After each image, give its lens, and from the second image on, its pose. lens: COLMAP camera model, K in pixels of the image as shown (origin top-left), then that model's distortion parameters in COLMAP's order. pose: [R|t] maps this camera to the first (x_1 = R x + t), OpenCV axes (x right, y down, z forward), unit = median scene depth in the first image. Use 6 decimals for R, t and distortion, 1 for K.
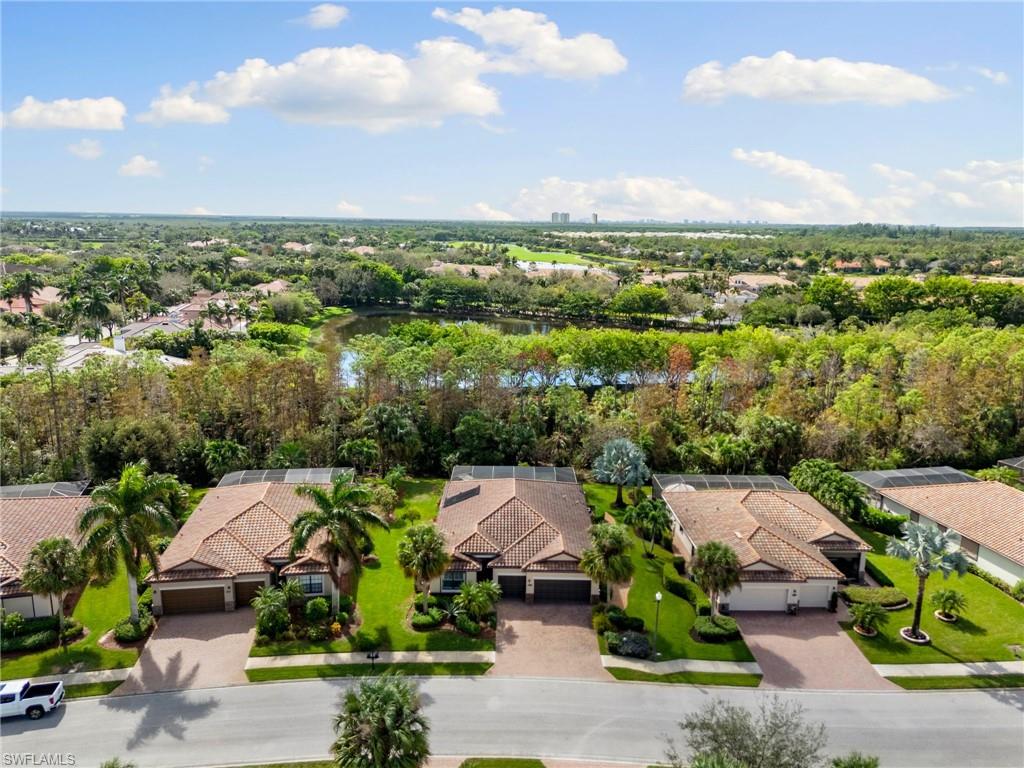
lens RADIAL K [[723.3, 0, 512.0], [0, 723.3, 384.0], [0, 0, 1]] dist [0.036607, -0.003468]
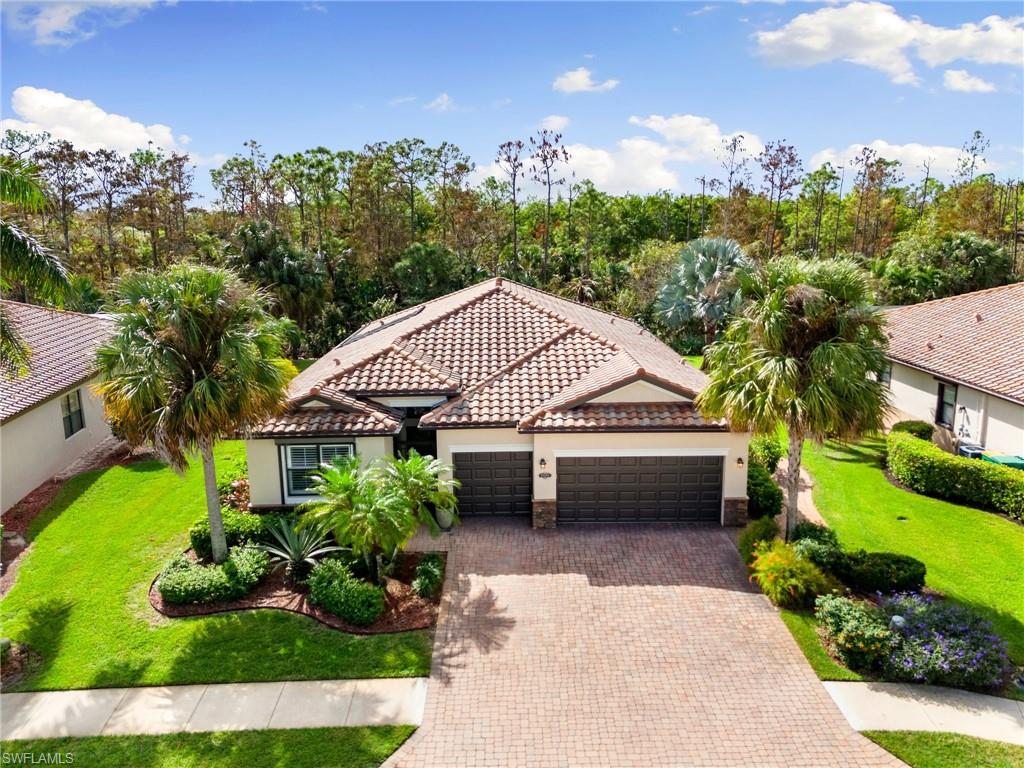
lens RADIAL K [[723.3, 0, 512.0], [0, 723.3, 384.0], [0, 0, 1]] dist [0.036607, -0.003468]
pose [[0.999592, -0.027992, 0.005722, 0.009119], [0.028039, 0.999573, -0.008278, 0.247596], [-0.005488, 0.008435, 0.999949, 0.689565]]
